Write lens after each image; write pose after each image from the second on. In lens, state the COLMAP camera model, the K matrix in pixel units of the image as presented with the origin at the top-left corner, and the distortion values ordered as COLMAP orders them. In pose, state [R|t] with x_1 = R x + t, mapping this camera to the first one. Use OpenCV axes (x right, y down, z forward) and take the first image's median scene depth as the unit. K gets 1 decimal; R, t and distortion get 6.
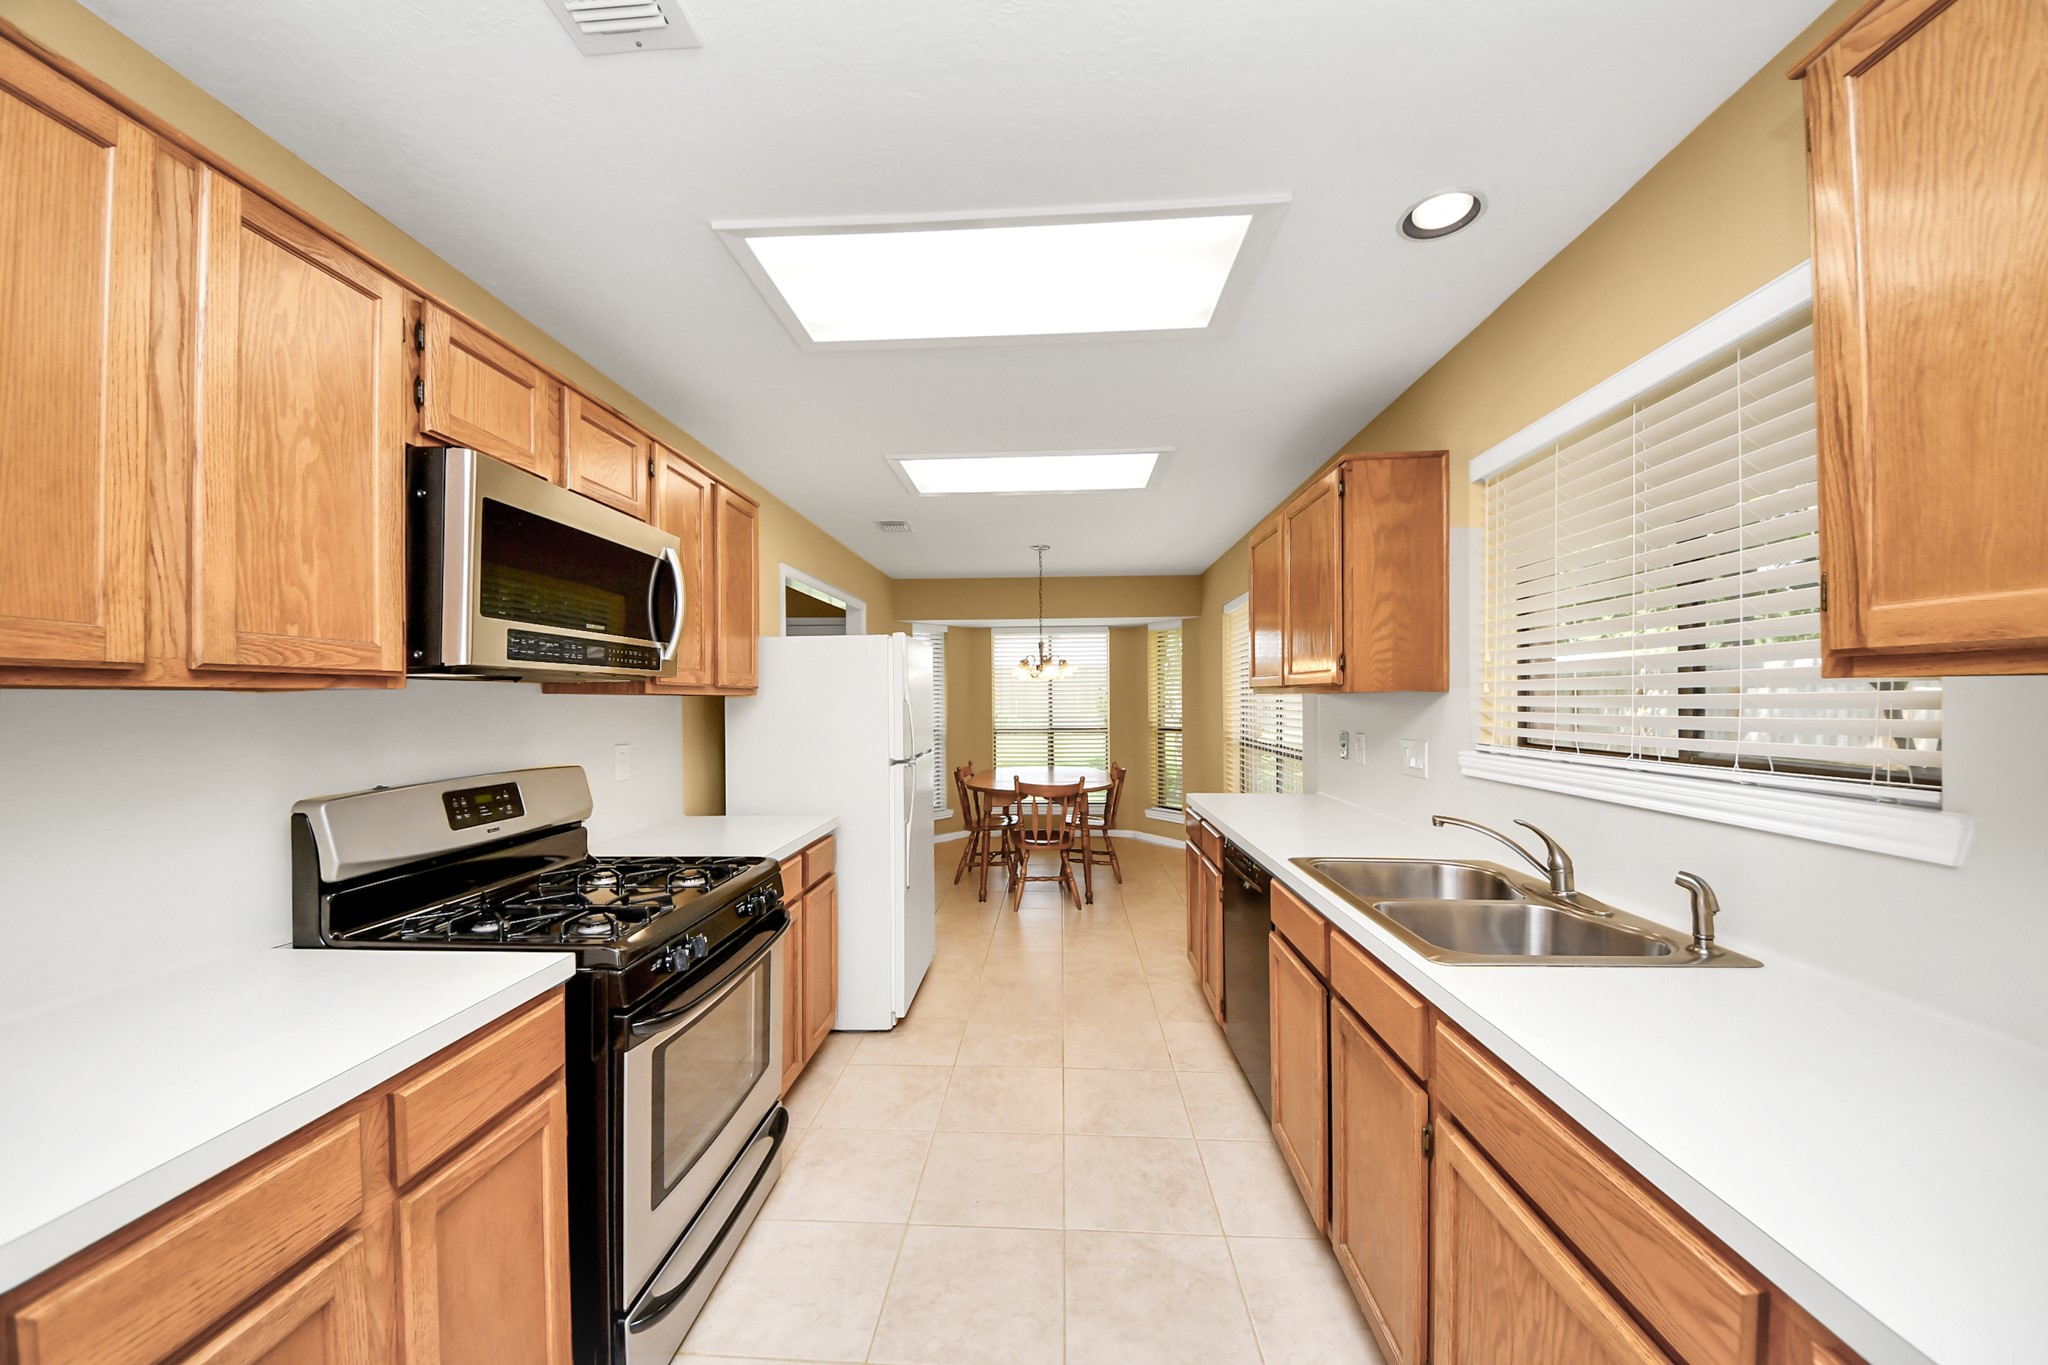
lens RADIAL K [[724.3, 0, 1024.0], [0, 724.3, 682.5], [0, 0, 1]] dist [0.000681, -0.011325]
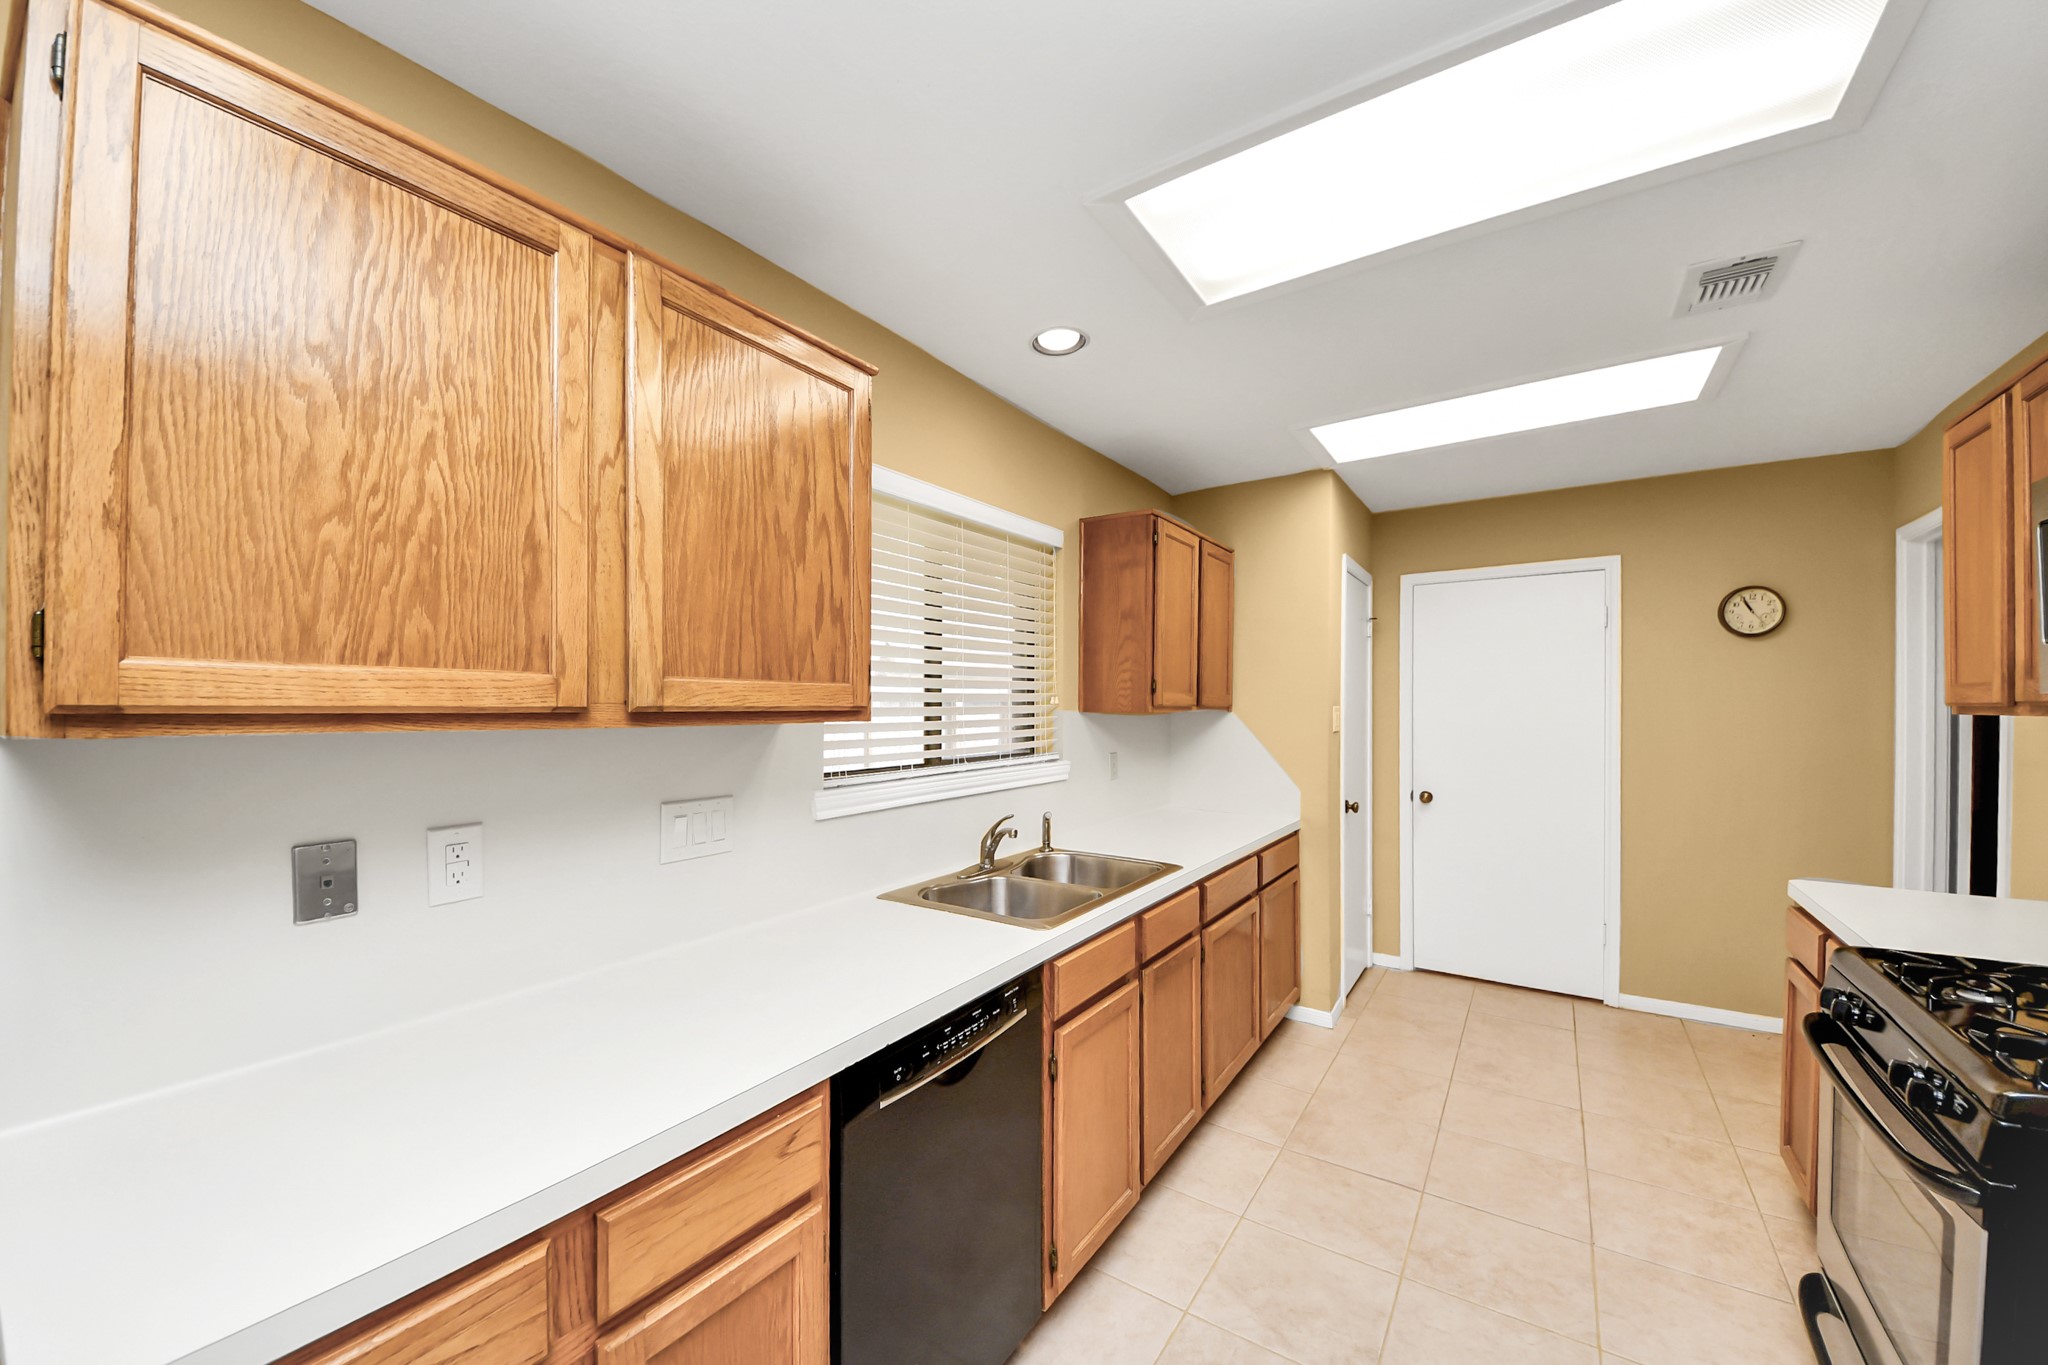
lens RADIAL K [[729.4, 0, 1082.3], [0, 729.4, 698.7], [0, 0, 1]] dist [0.060944, -0.032275]
pose [[-0.881564, 0.006733, 0.472016, -0.068144], [-0.010788, 0.999350, -0.034405, 0.020320], [-0.471941, -0.035422, -0.880918, 2.124451]]
